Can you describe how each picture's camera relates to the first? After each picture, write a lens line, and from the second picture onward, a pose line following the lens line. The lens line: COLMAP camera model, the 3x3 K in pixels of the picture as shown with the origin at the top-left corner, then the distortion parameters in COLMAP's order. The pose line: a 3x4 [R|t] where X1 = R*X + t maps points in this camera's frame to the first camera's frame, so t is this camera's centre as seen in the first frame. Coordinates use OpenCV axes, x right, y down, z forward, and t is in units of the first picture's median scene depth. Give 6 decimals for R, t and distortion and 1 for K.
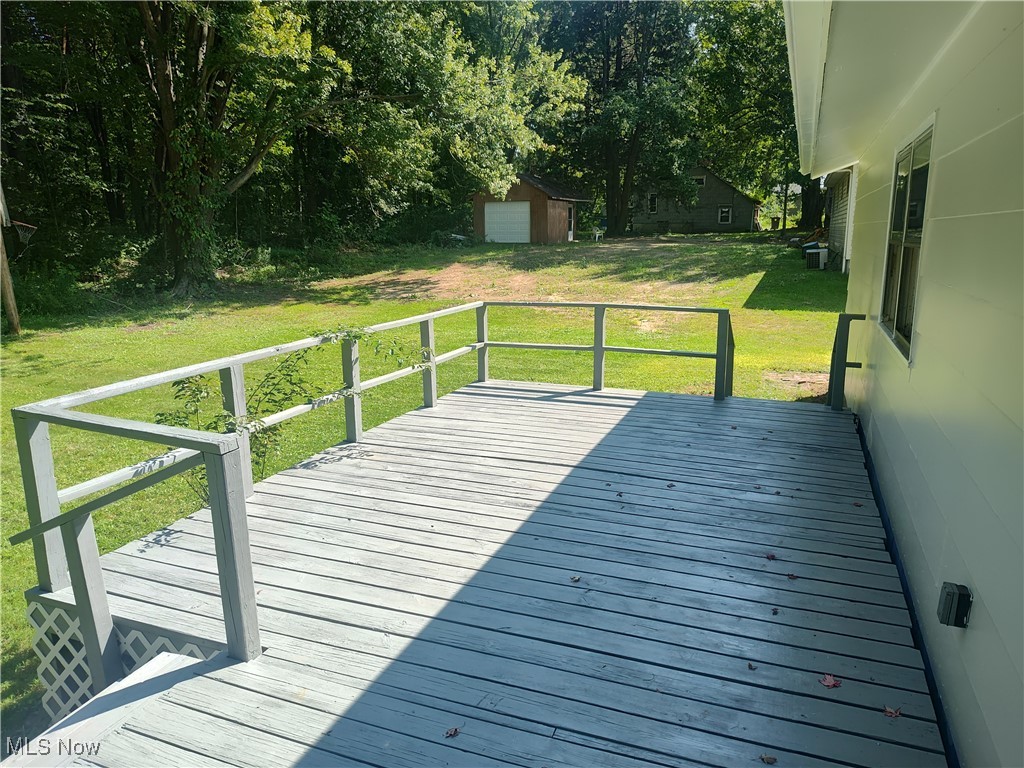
lens RADIAL K [[701.1, 0, 513.9], [0, 701.1, 384.5], [0, 0, 1]] dist [0.042137, -0.032300]
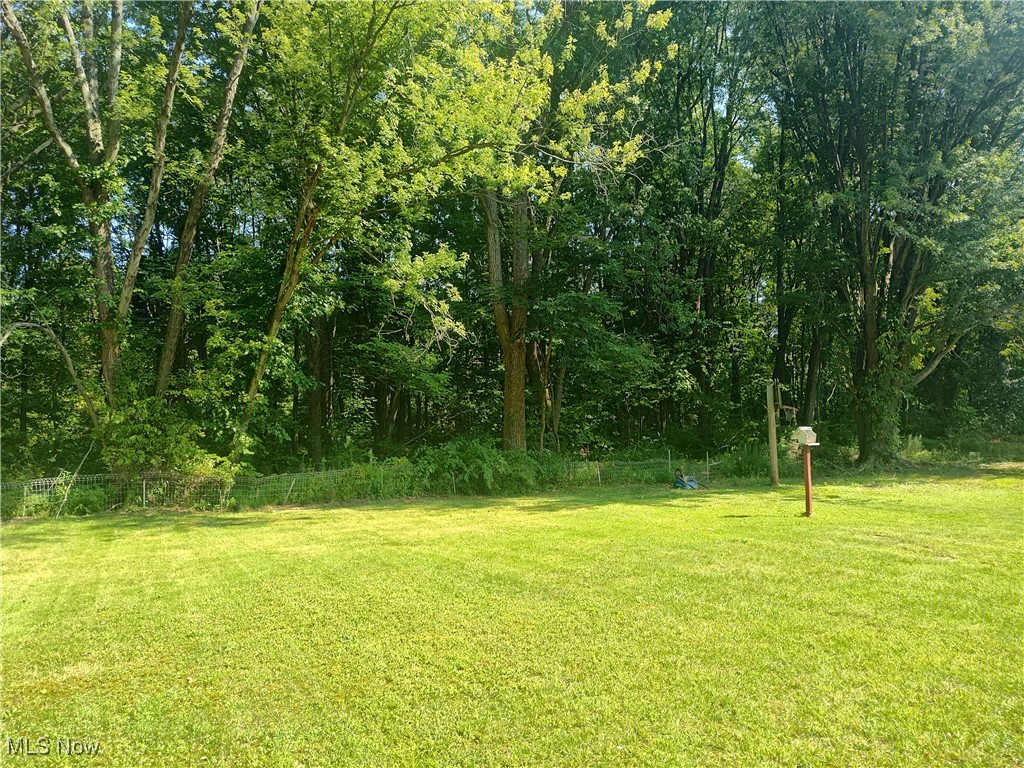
lens RADIAL K [[701.1, 0, 511.0], [0, 701.1, 379.6], [0, 0, 1]] dist [0.042137, -0.032300]
pose [[0.770767, -0.051752, -0.635012, -0.170682], [-0.137876, 0.959529, -0.245550, 0.098725], [0.622020, 0.276815, 0.732437, -0.268703]]
